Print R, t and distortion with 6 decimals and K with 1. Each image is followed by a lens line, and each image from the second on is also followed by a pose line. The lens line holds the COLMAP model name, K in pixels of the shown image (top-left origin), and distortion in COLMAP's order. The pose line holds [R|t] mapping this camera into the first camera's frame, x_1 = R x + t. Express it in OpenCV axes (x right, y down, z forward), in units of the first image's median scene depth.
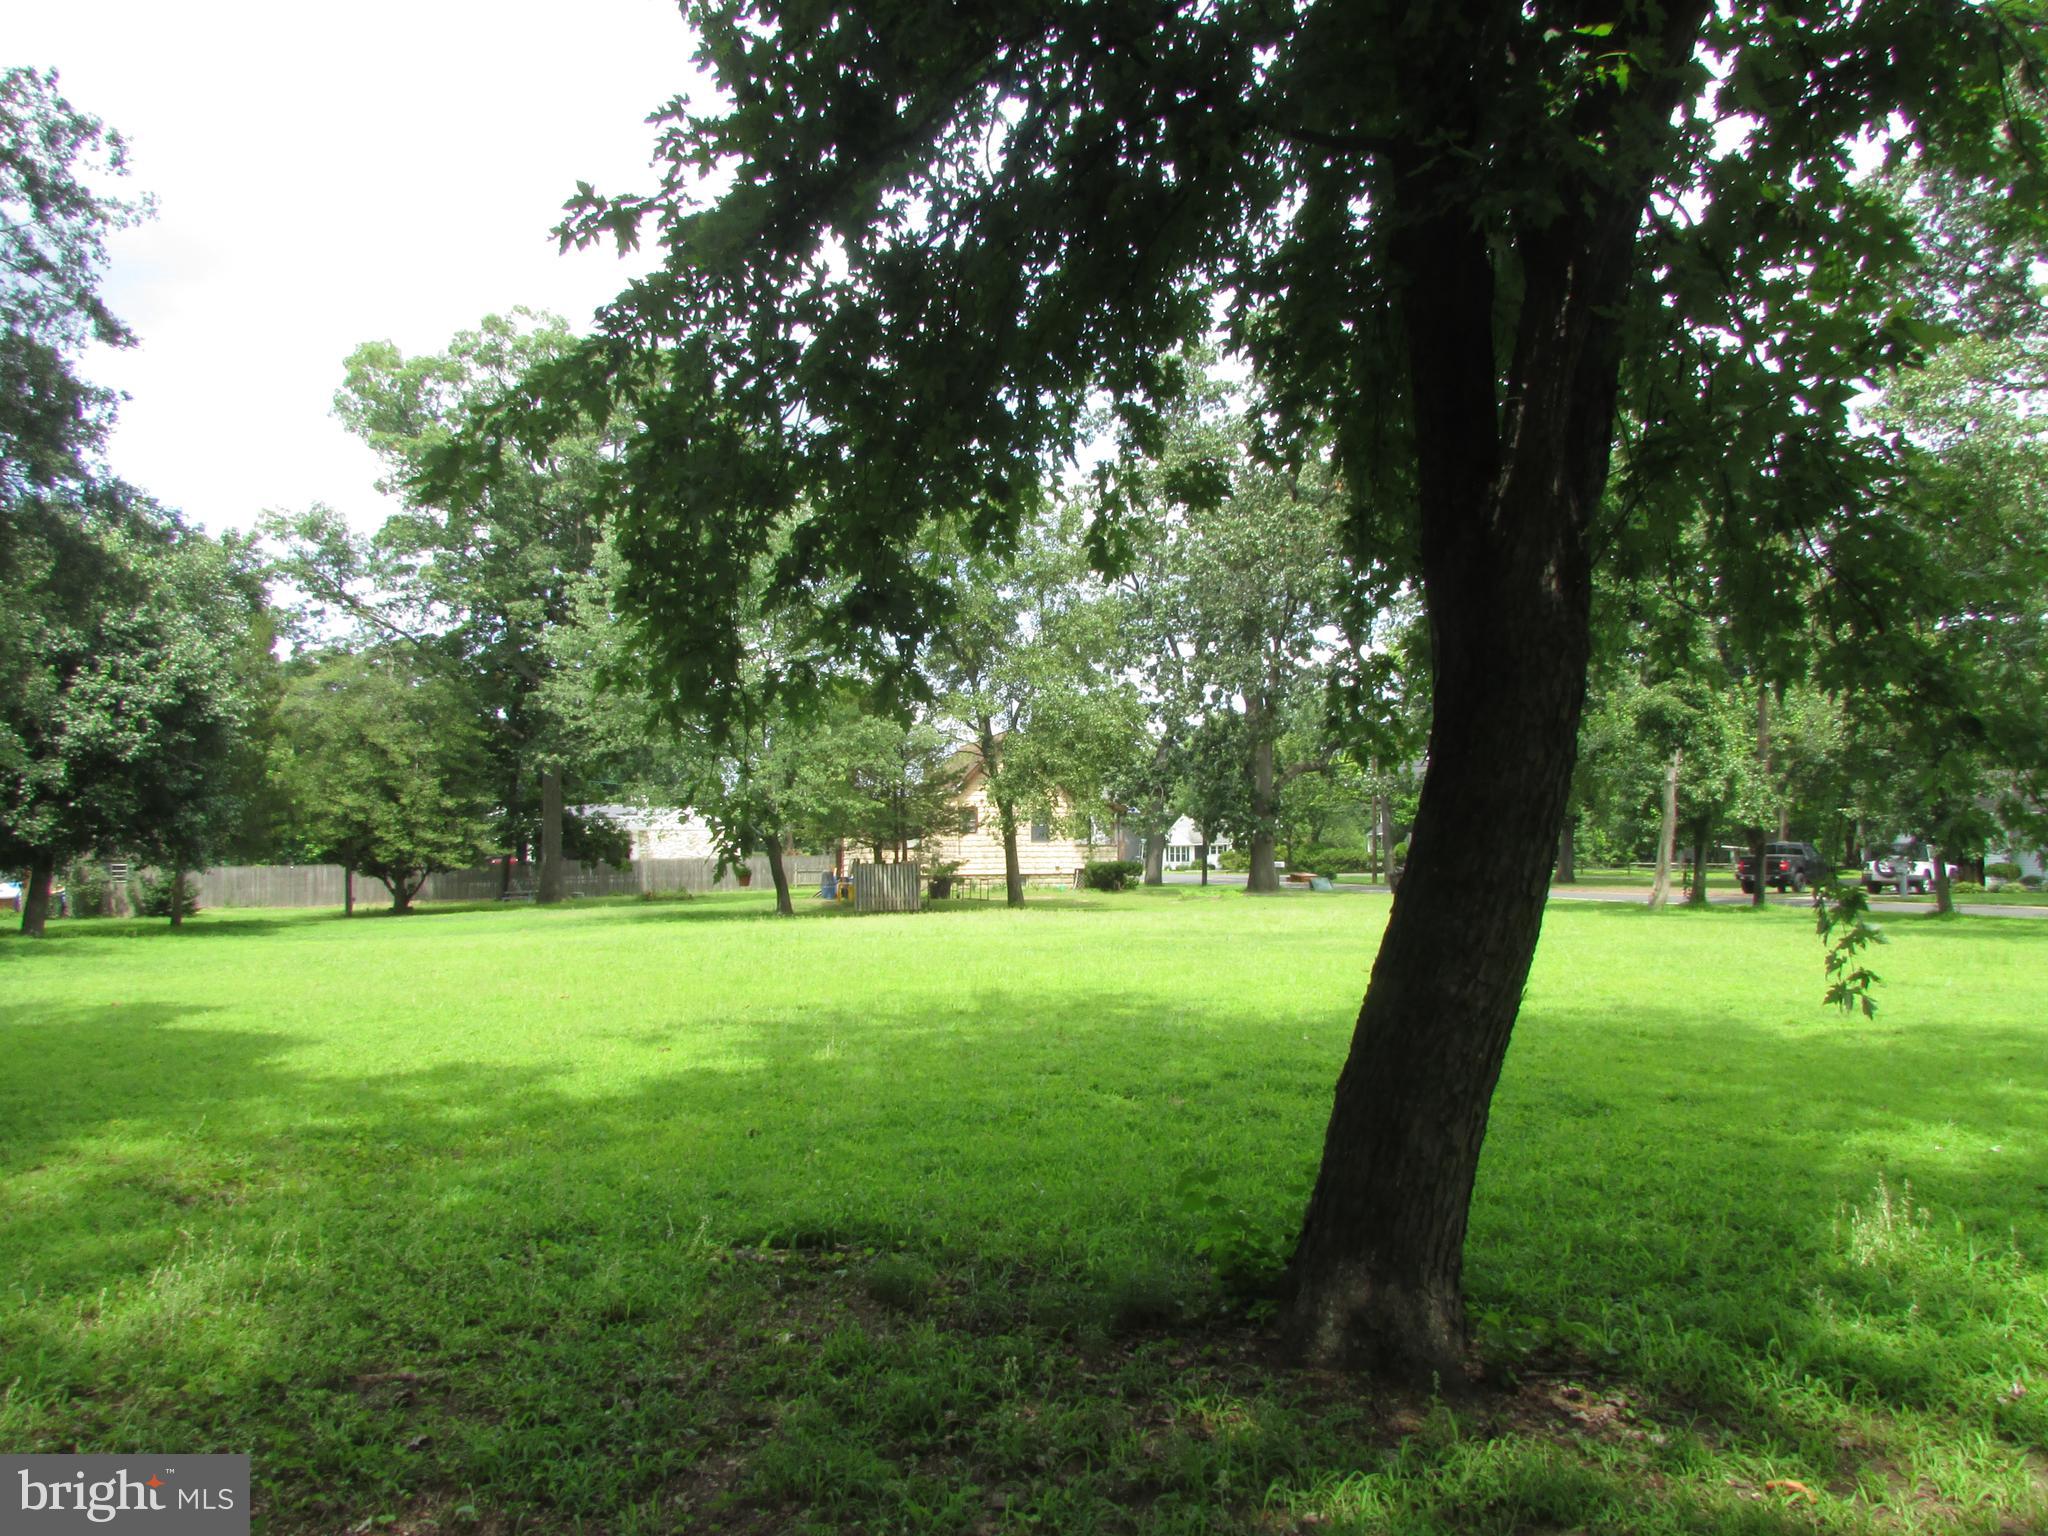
lens RADIAL K [[1500.6, 0, 1024.0], [0, 1500.6, 768.0], [0, 0, 1]] dist [-0.004232, 0.006097]
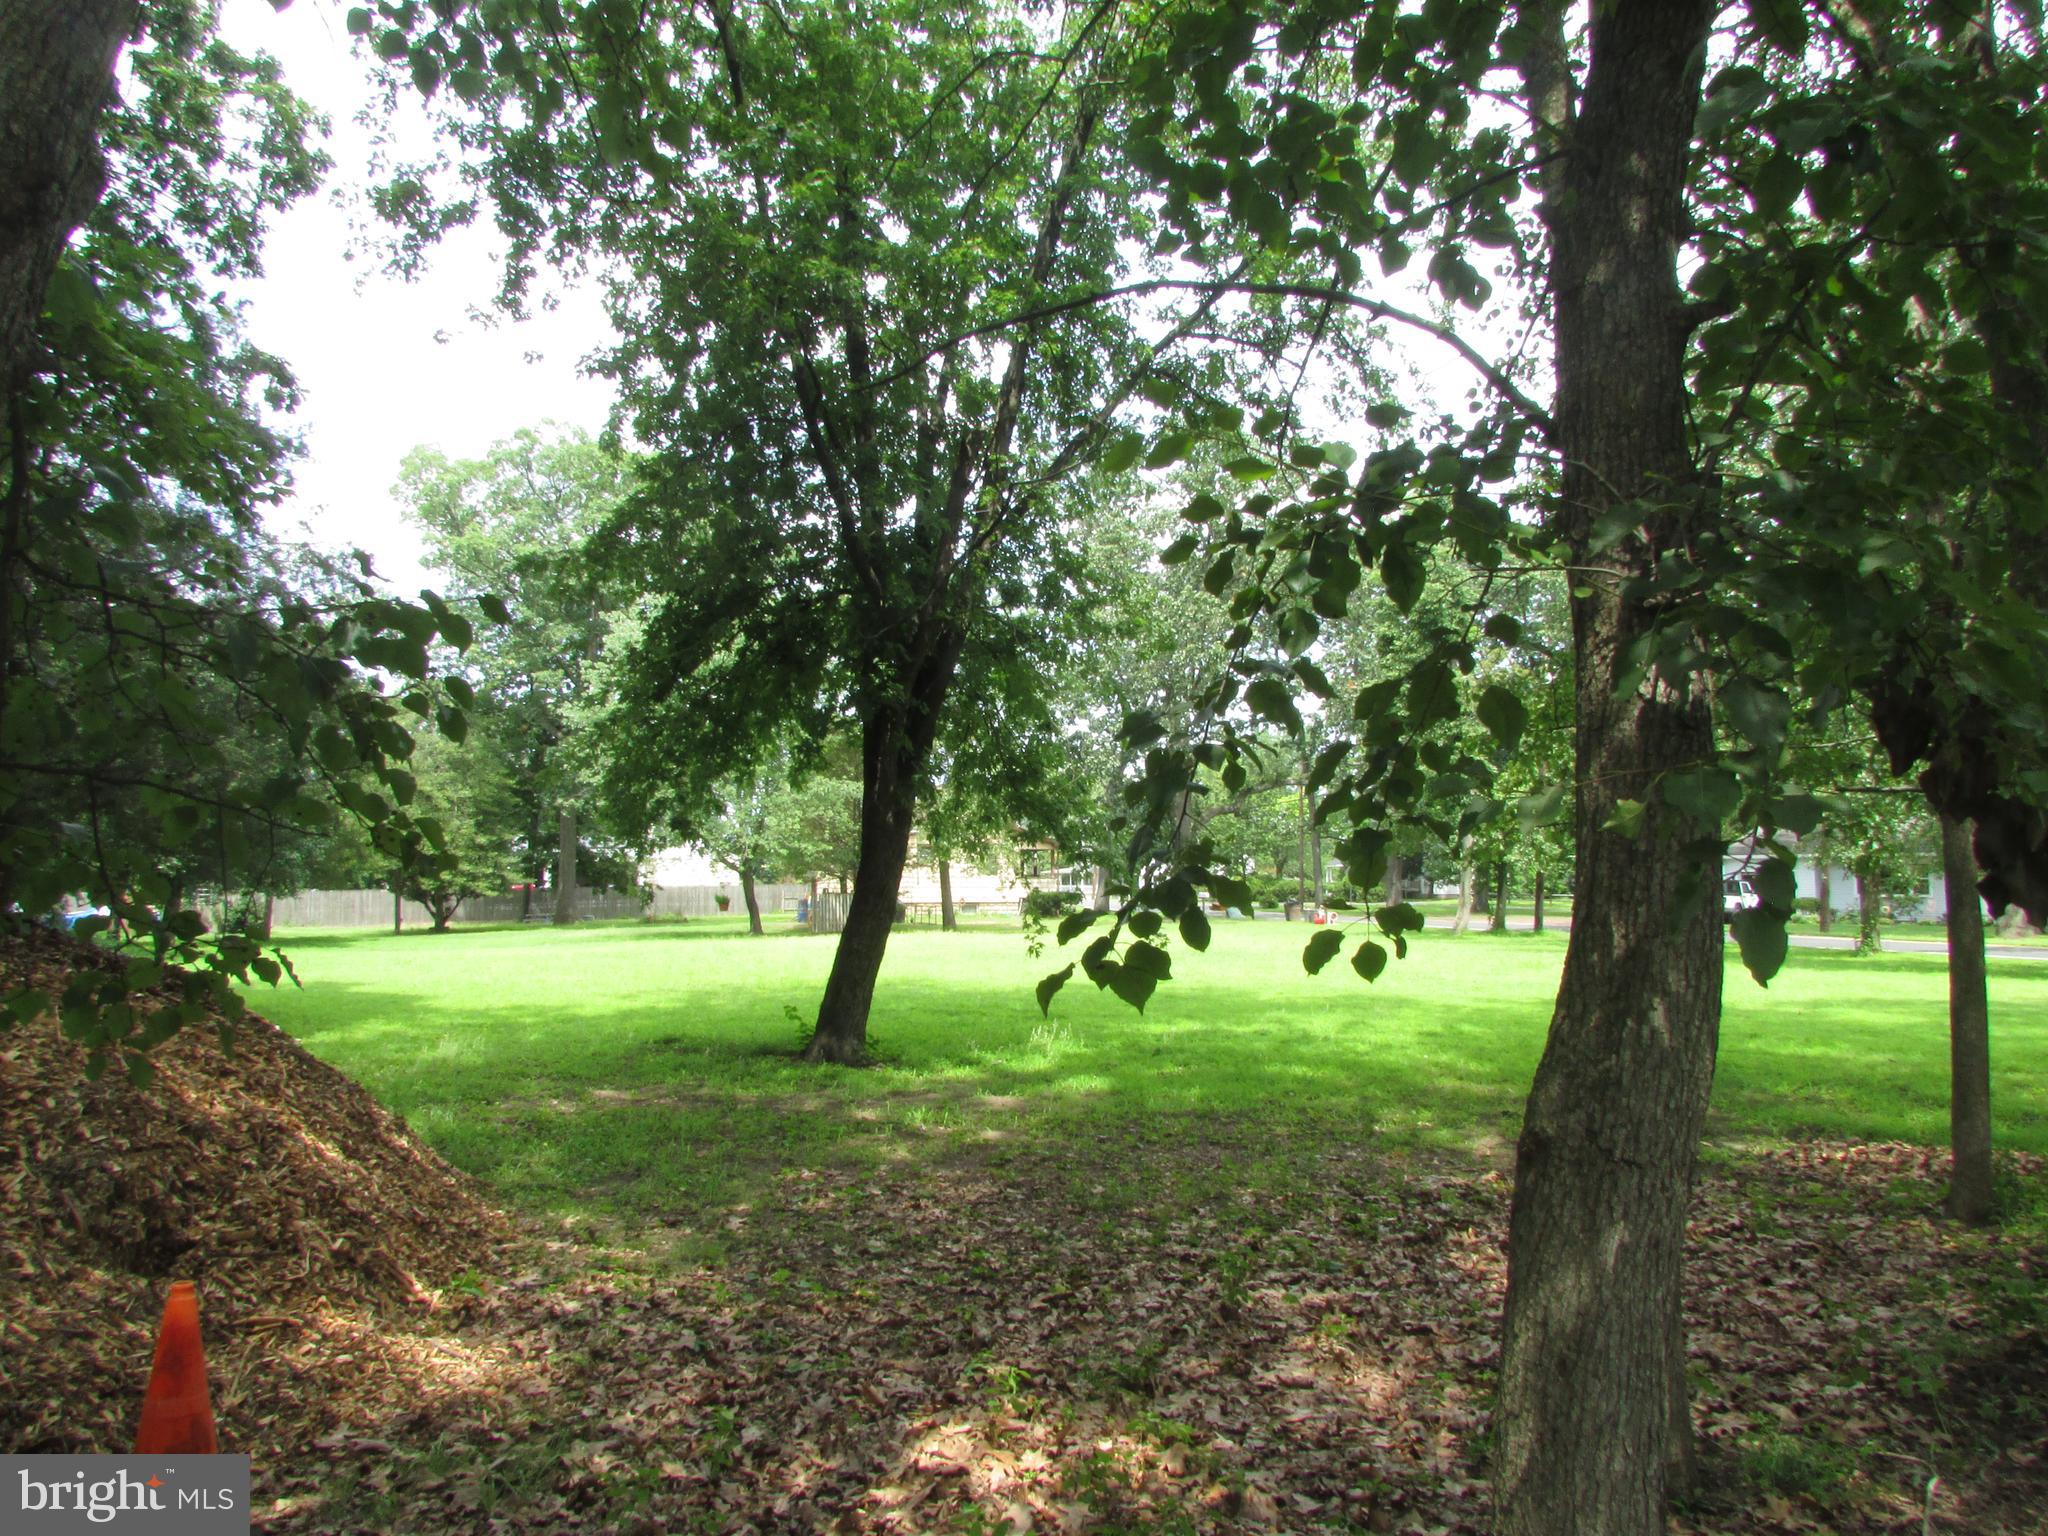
lens RADIAL K [[1500.6, 0, 1024.0], [0, 1500.6, 768.0], [0, 0, 1]] dist [-0.004232, 0.006097]
pose [[0.999954, 0.005478, -0.007873, 0.055347], [-0.005611, 0.999839, -0.017028, -0.015516], [0.007779, 0.017071, 0.999824, -0.185964]]
